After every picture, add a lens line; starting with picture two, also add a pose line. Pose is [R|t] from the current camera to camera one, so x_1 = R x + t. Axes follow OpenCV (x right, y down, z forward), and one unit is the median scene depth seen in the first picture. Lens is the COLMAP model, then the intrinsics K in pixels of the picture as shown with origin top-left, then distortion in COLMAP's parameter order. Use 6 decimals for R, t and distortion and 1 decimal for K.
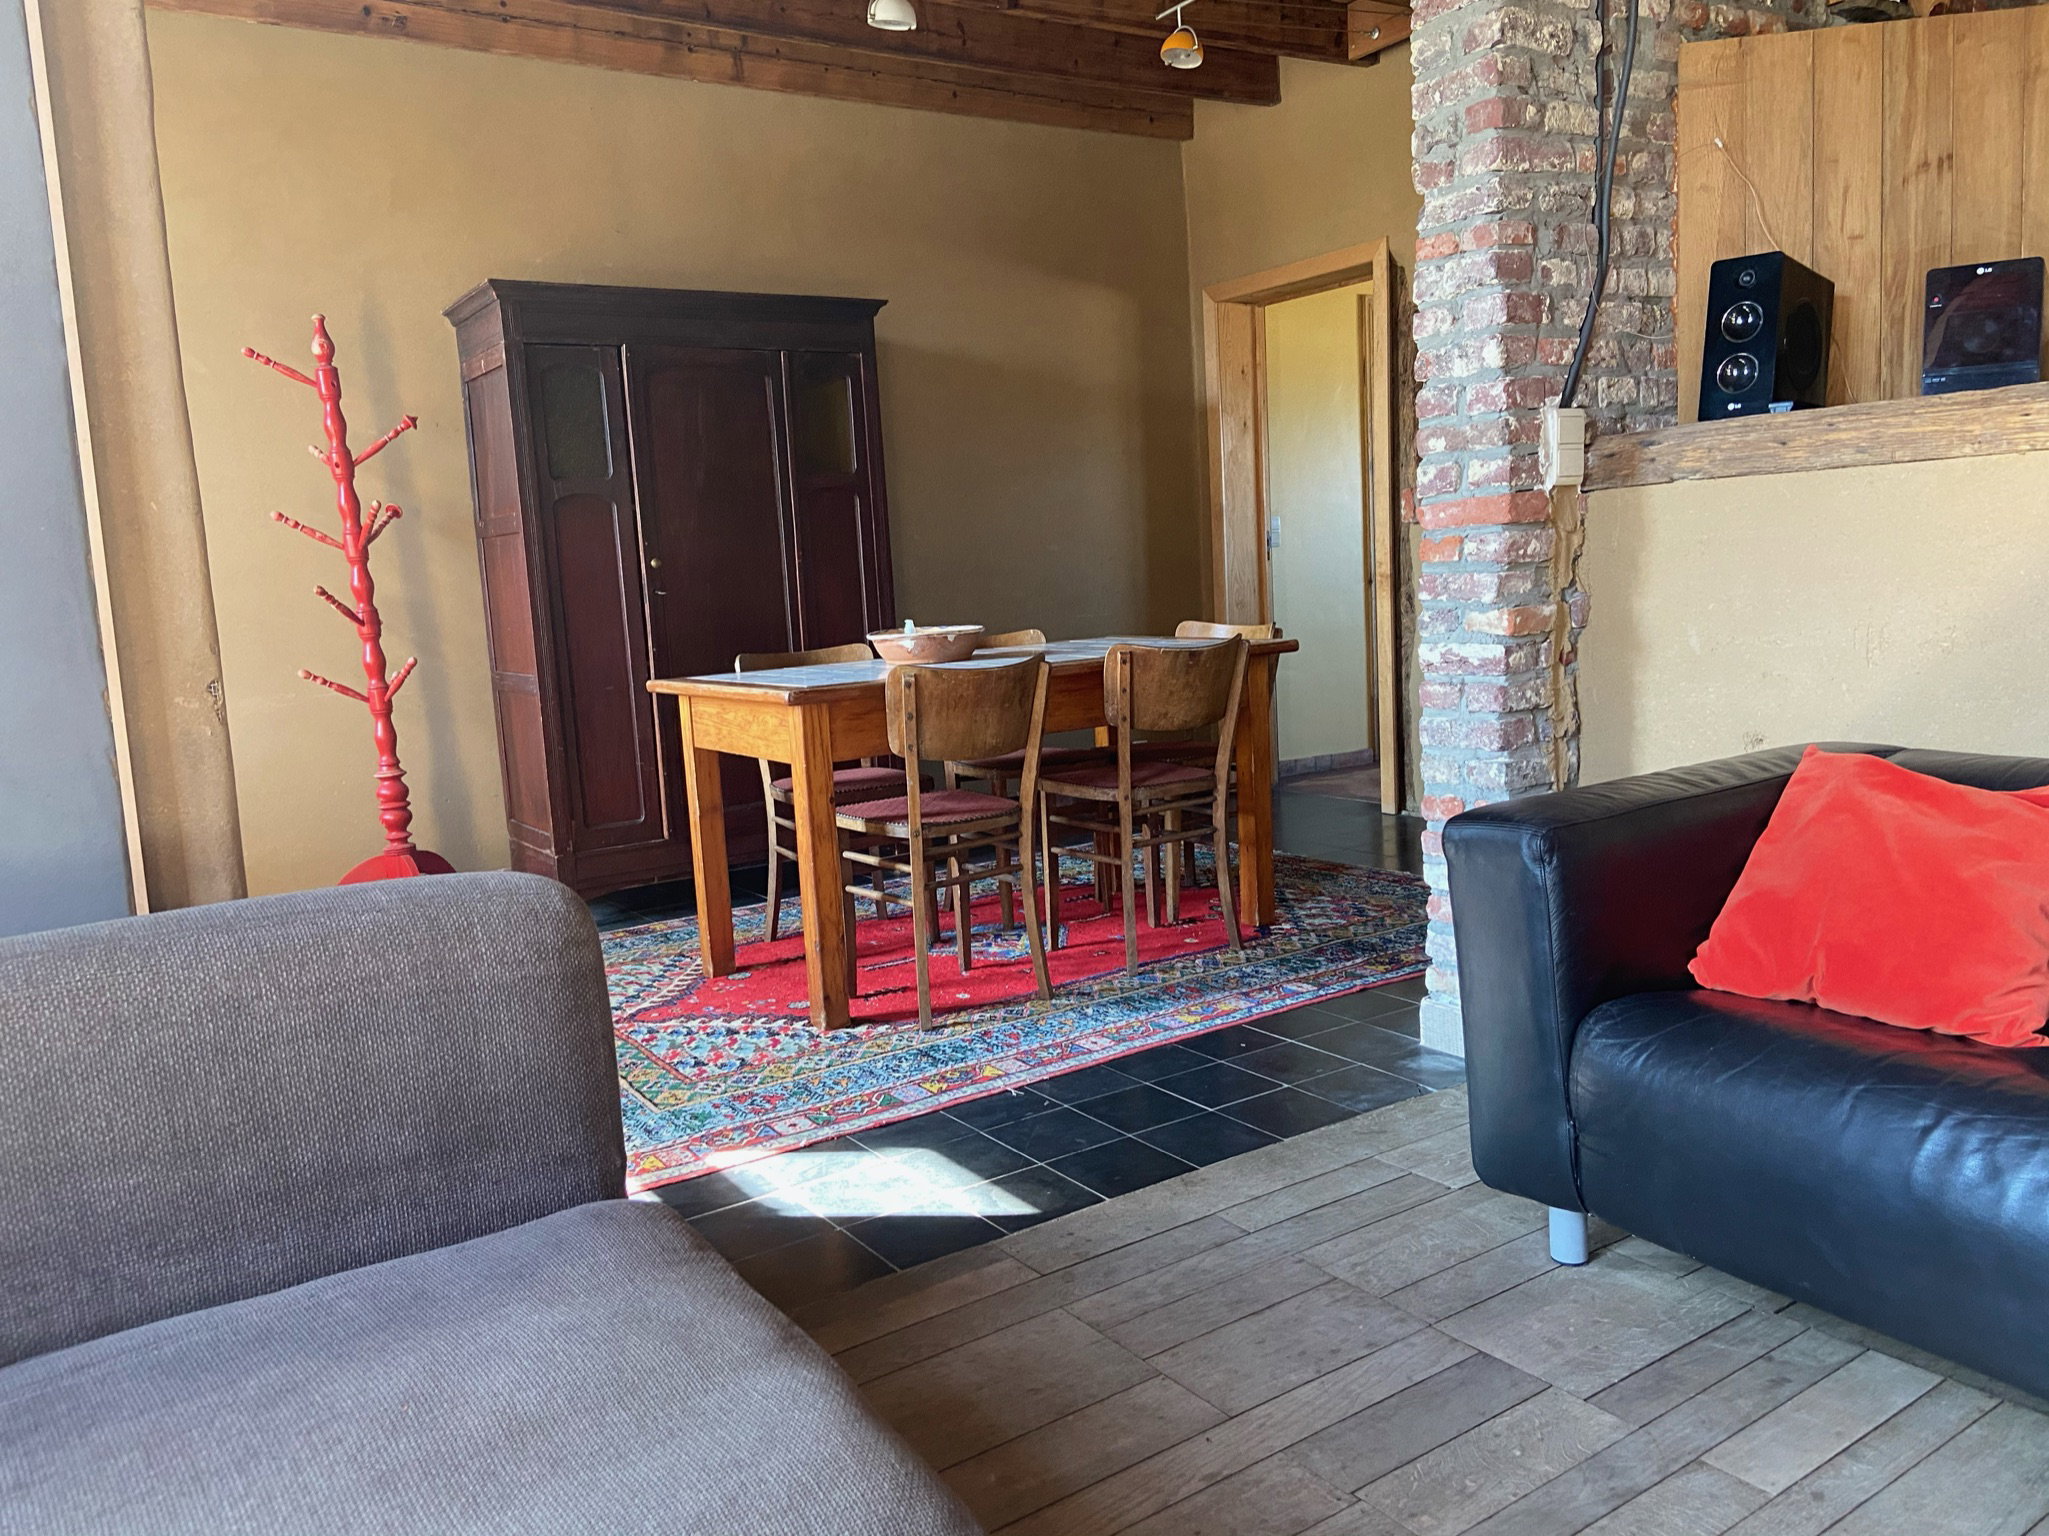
lens RADIAL K [[1563.4, 0, 1012.7], [0, 1563.4, 752.6], [0, 0, 1]] dist [0.109397, -0.126038]
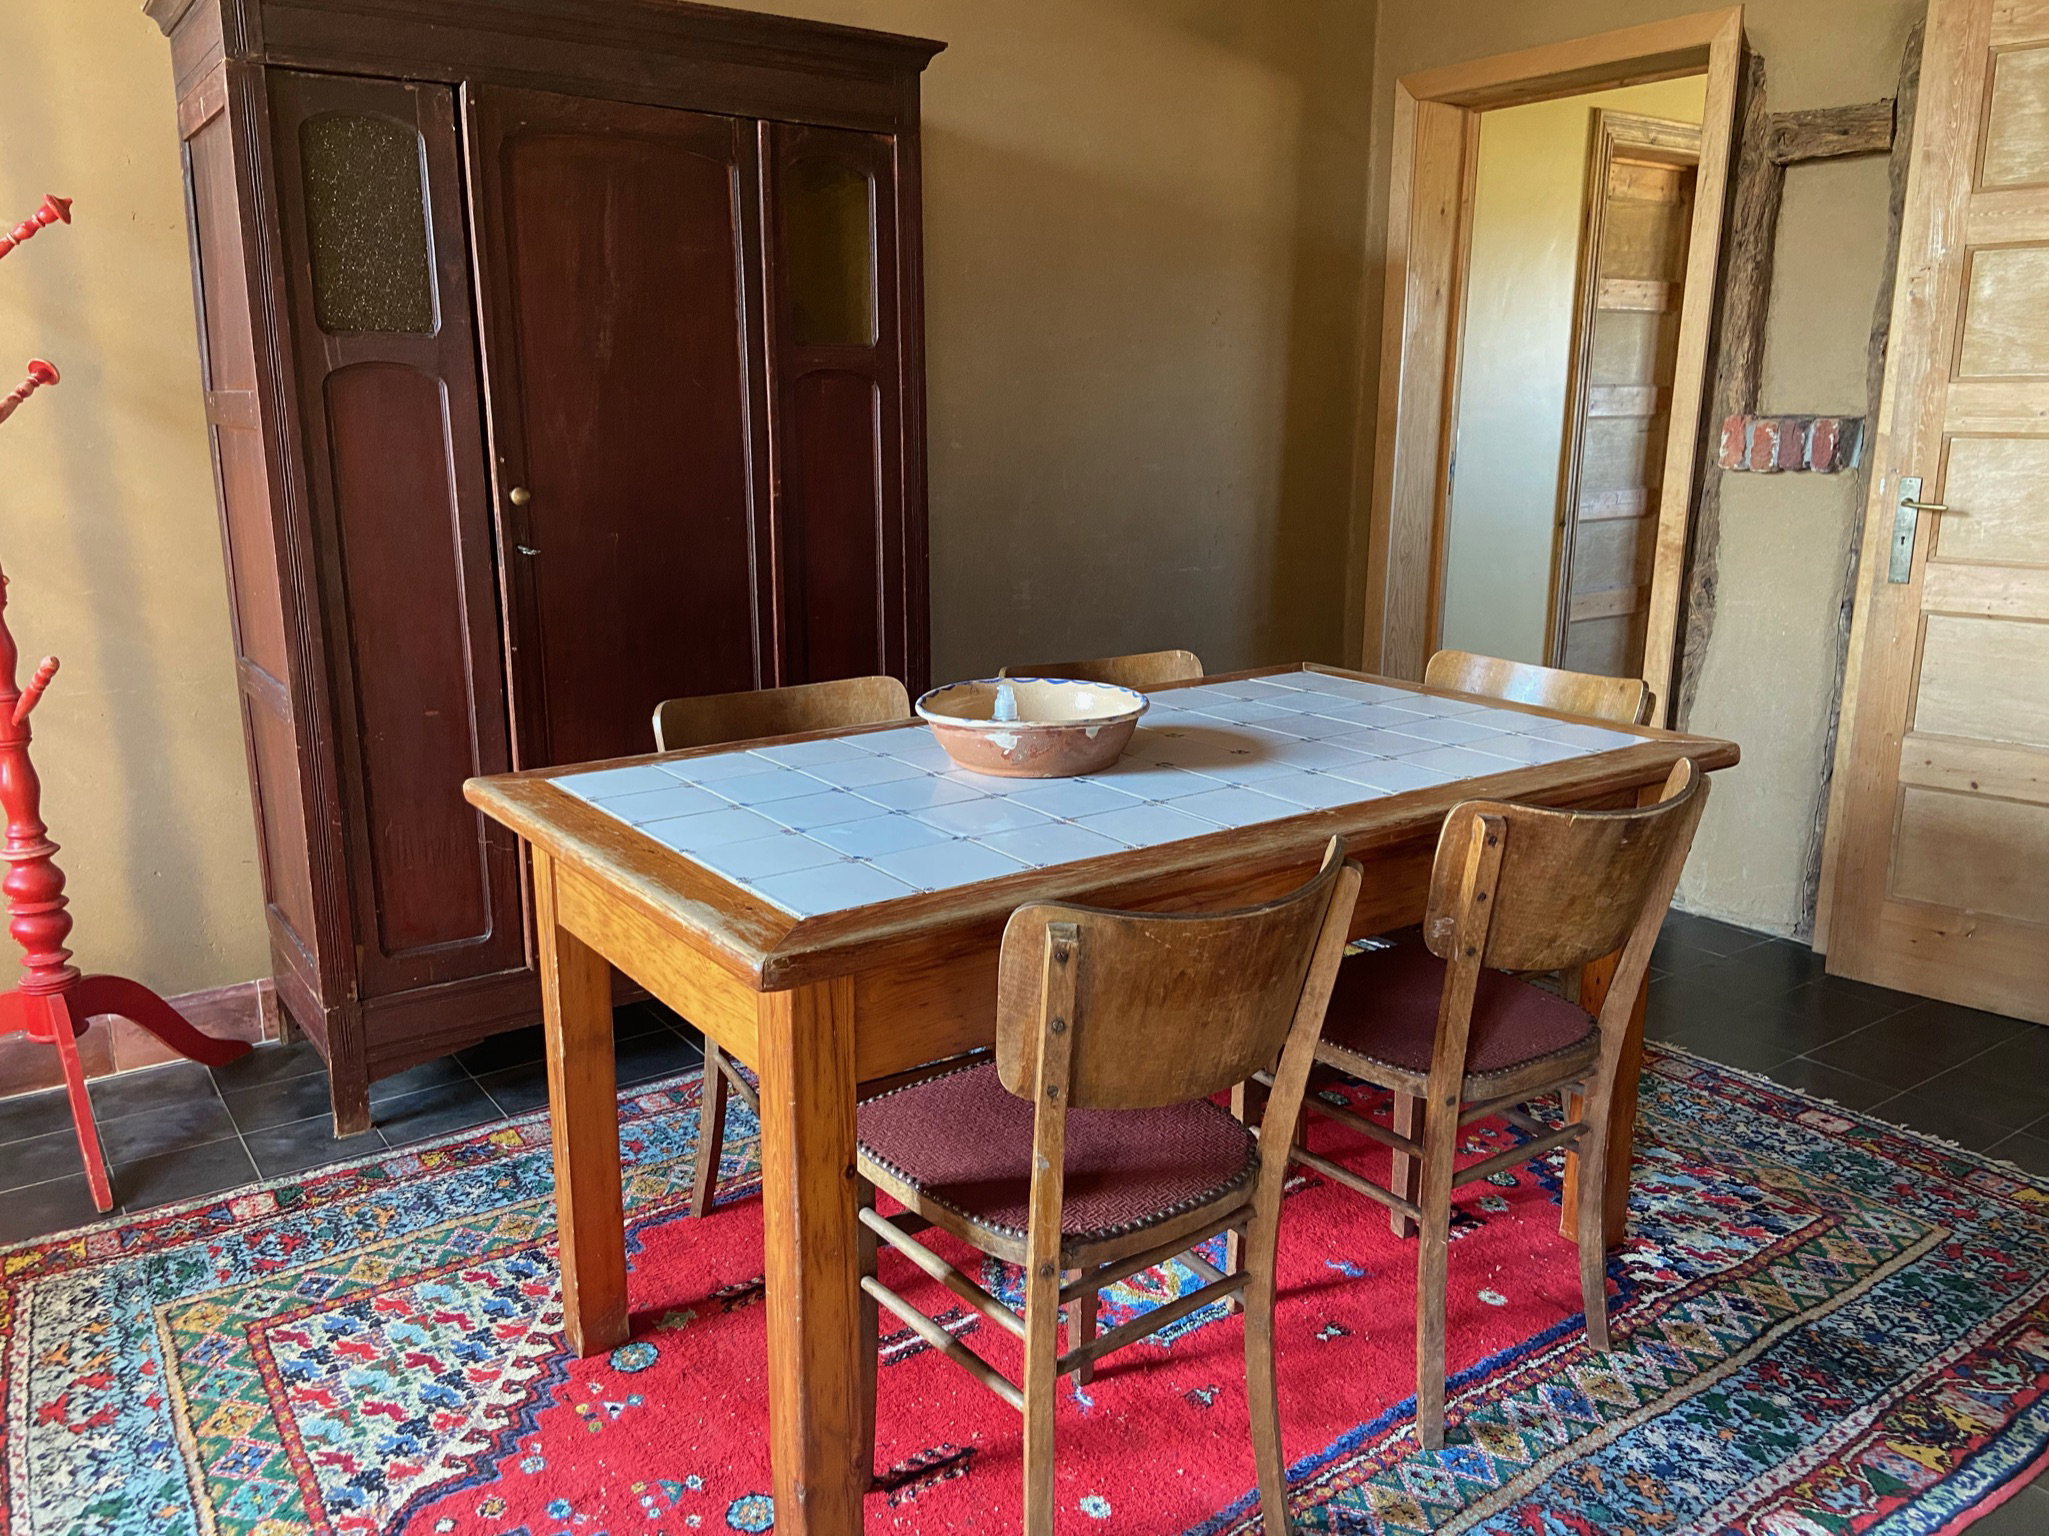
lens RADIAL K [[1563.4, 0, 1021.3], [0, 1563.4, 758.3], [0, 0, 1]] dist [0.109397, -0.126038]
pose [[0.997848, 0.050672, 0.041605, -0.070952], [-0.054640, 0.993432, 0.100533, -0.098517], [-0.036237, -0.102590, 0.994063, 0.445325]]
